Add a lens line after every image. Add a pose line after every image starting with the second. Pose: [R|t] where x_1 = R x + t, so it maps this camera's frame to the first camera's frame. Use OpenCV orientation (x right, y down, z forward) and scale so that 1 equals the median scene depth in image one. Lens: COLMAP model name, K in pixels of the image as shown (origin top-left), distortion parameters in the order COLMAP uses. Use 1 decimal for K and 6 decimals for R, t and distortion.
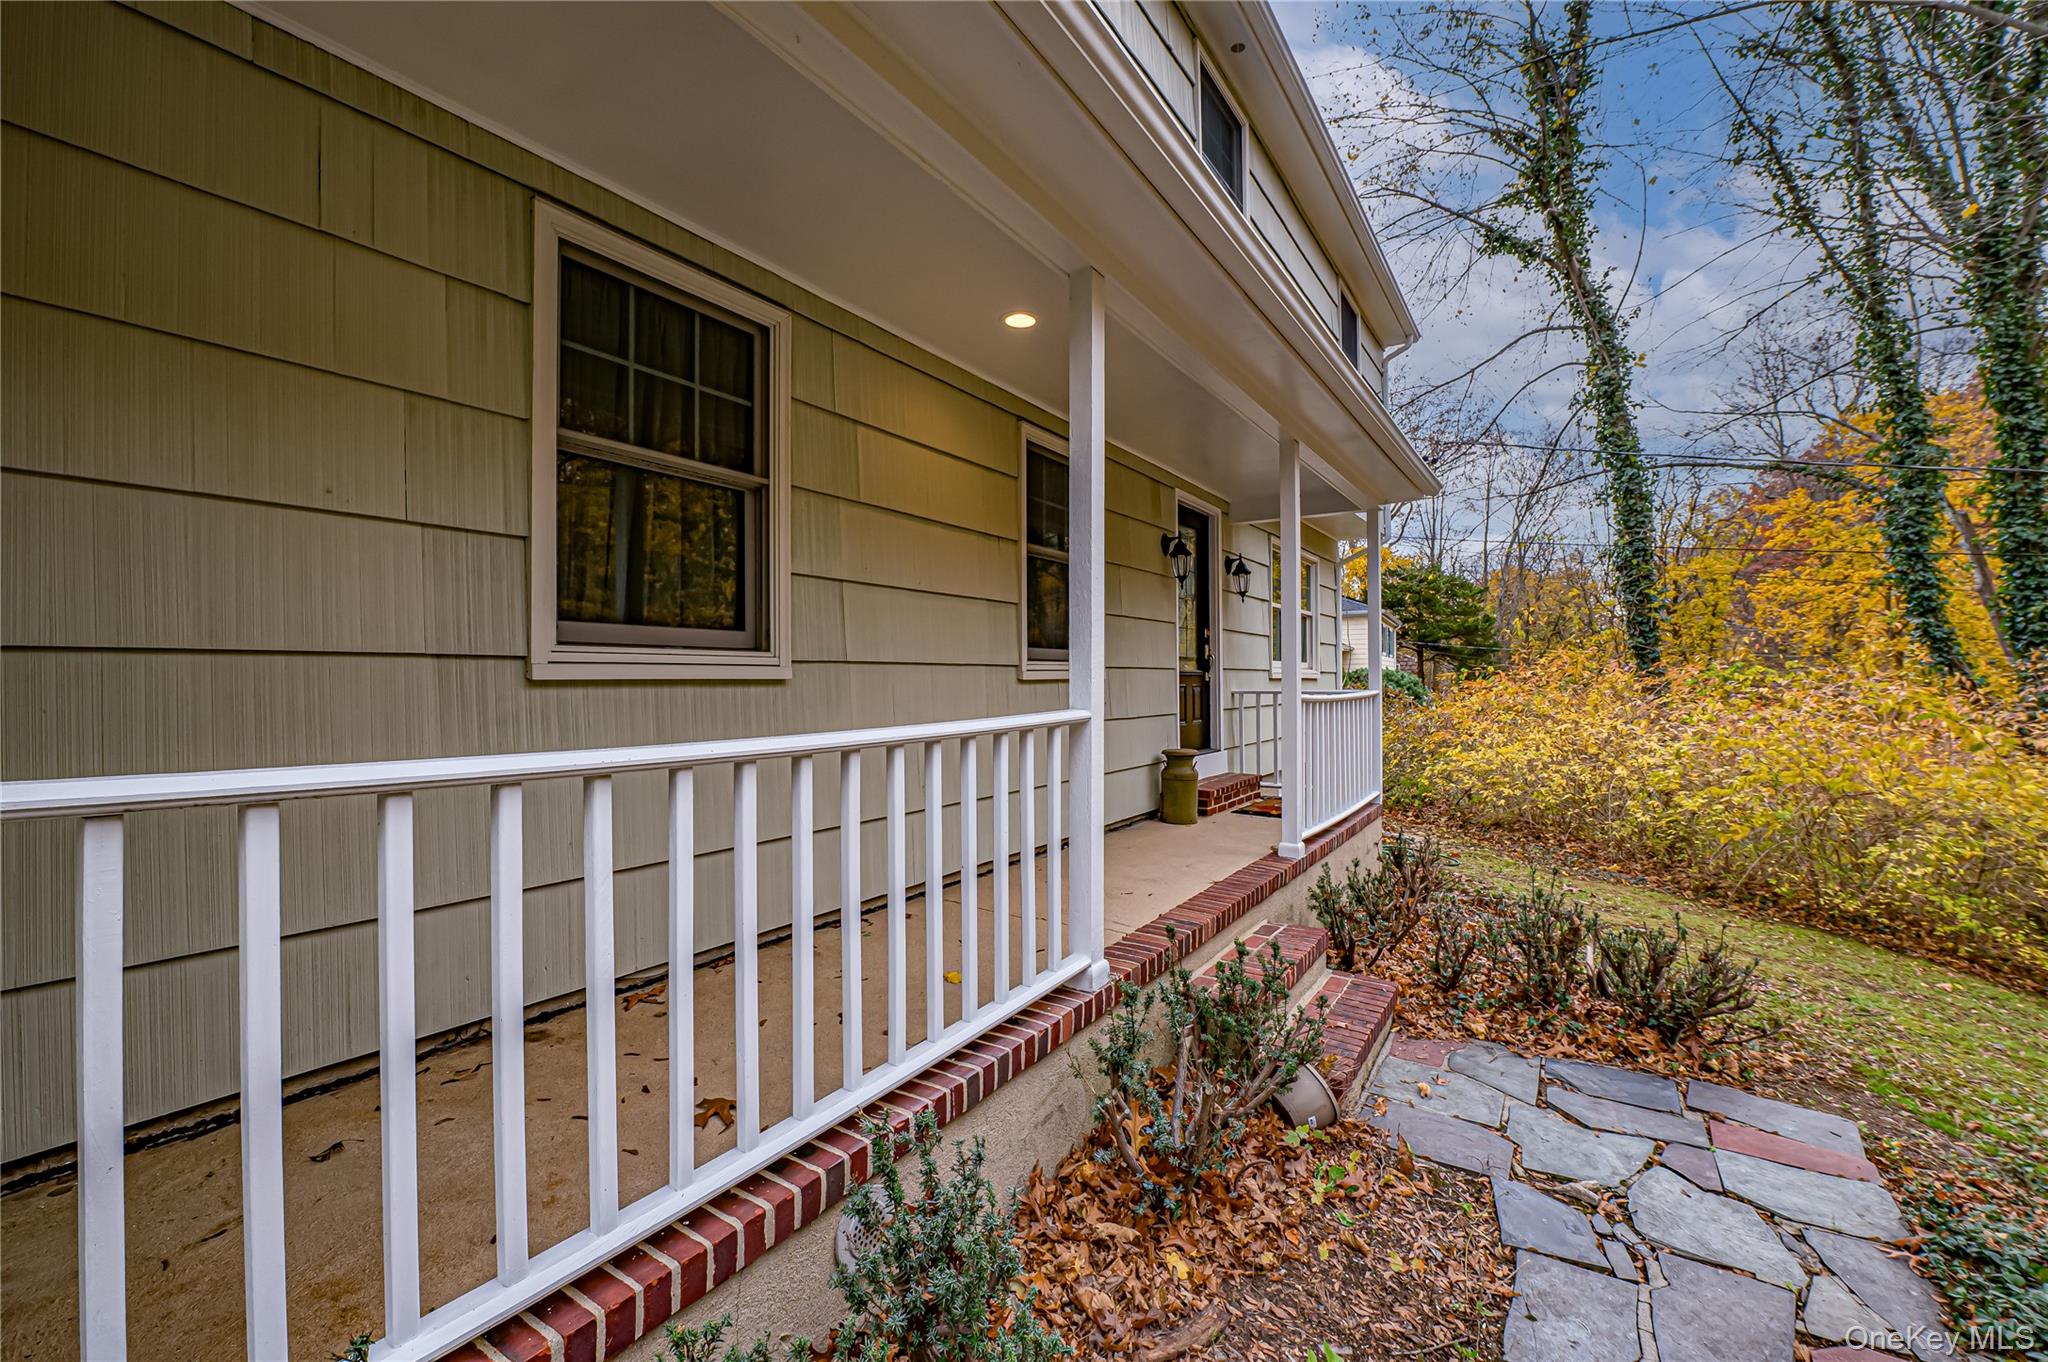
lens RADIAL K [[897.5, 0, 1033.3], [0, 897.5, 677.6], [0, 0, 1]] dist [-0.000435, -0.007528]
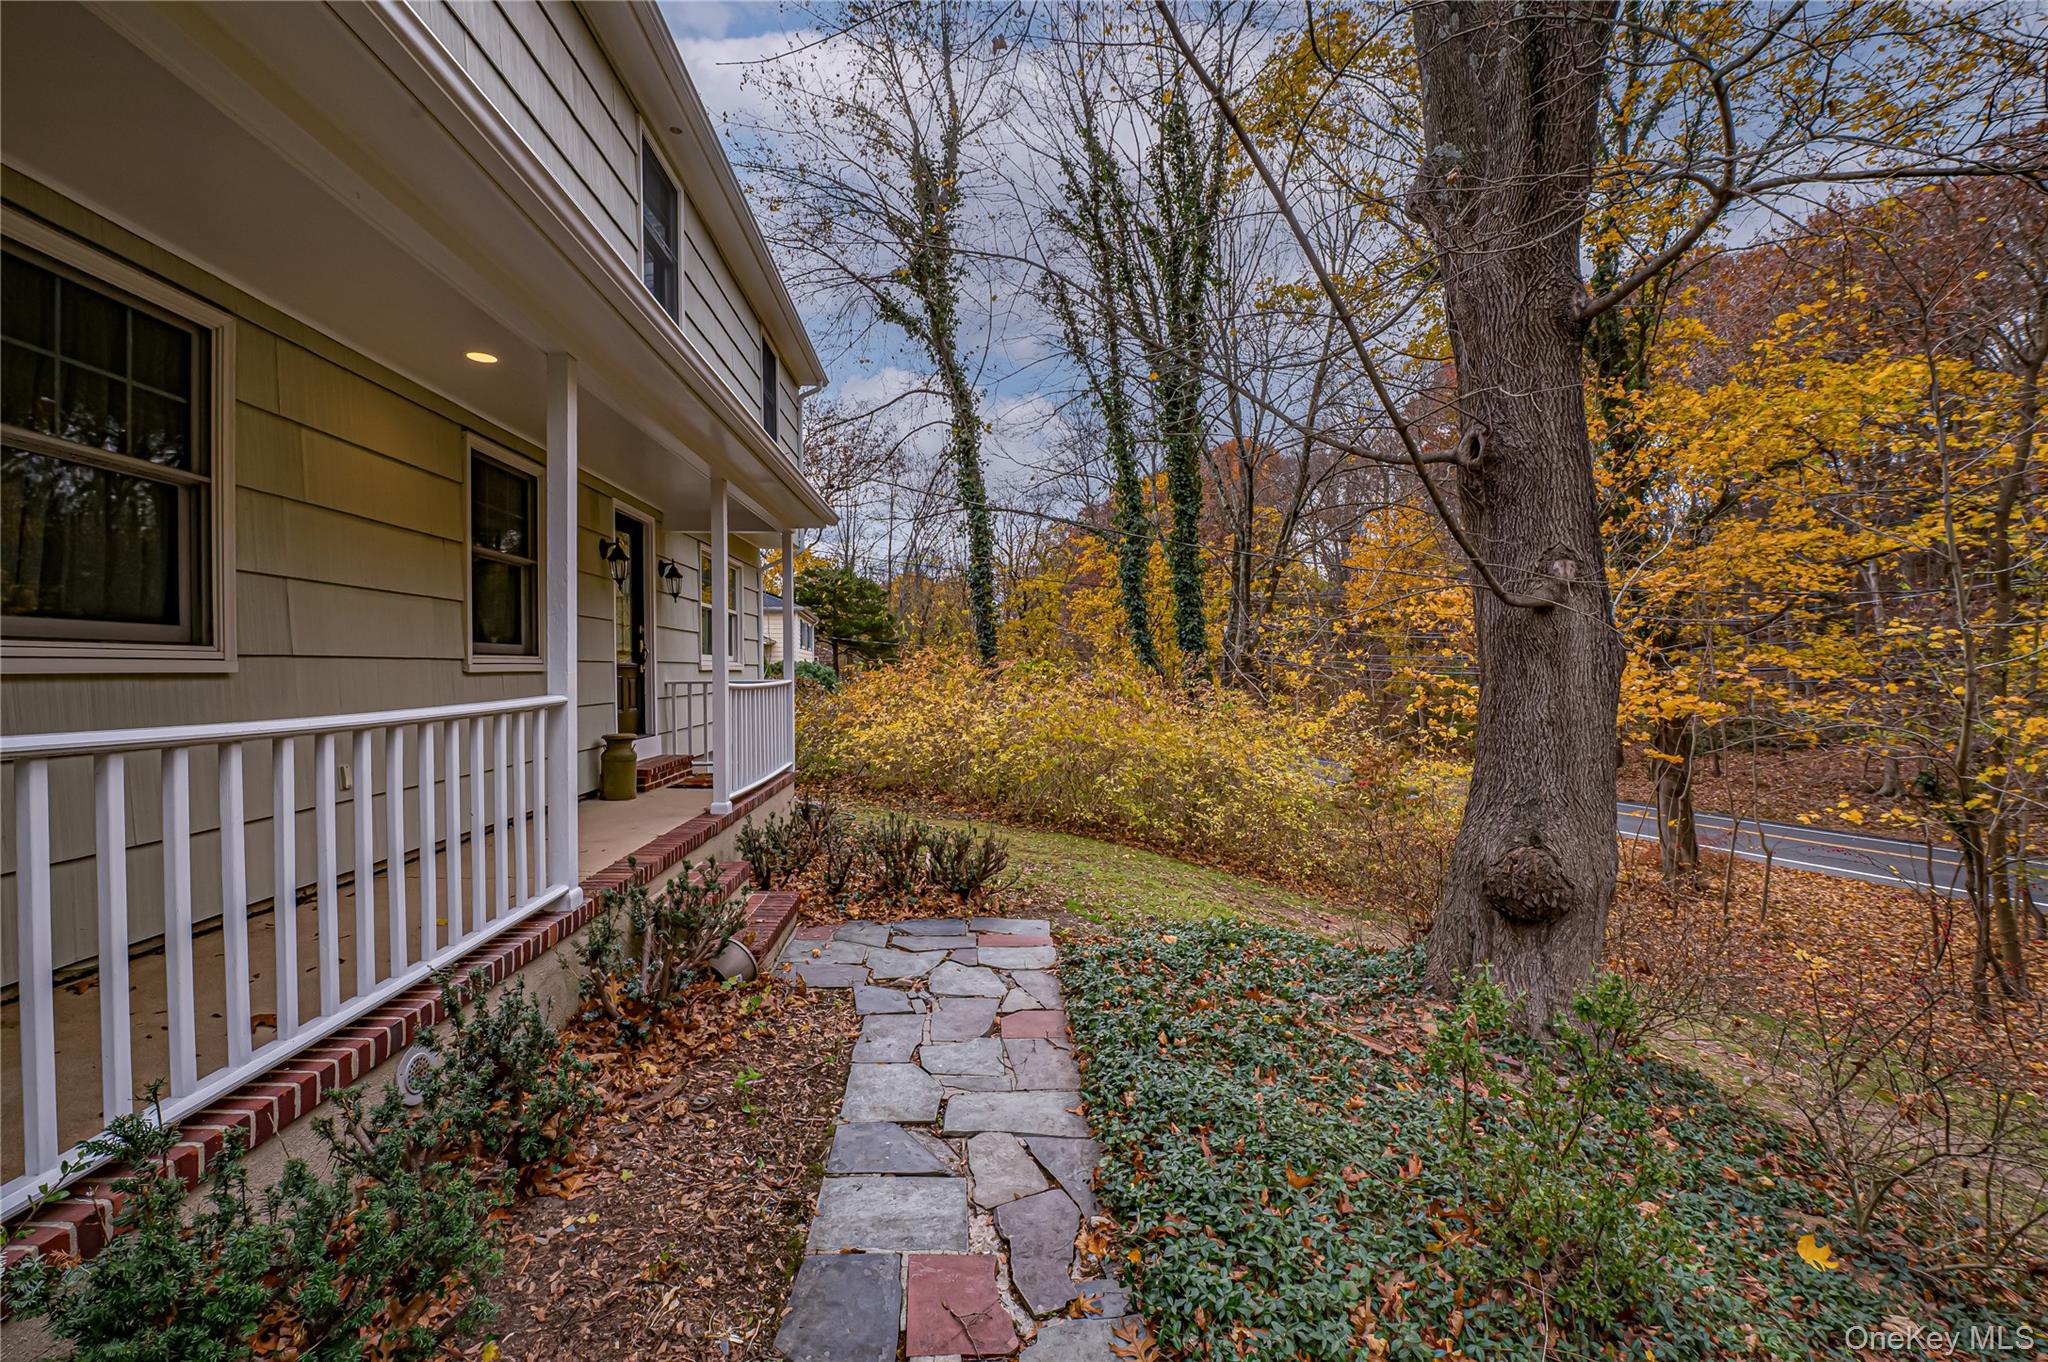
lens RADIAL K [[873.7, 0, 1029.6], [0, 873.7, 672.3], [0, 0, 1]] dist [-0.027311, -0.000352]
pose [[0.810942, -0.003976, 0.585114, -0.083928], [0.001811, 0.999989, 0.004285, -0.000942], [-0.585124, -0.002415, 0.810940, -0.270291]]
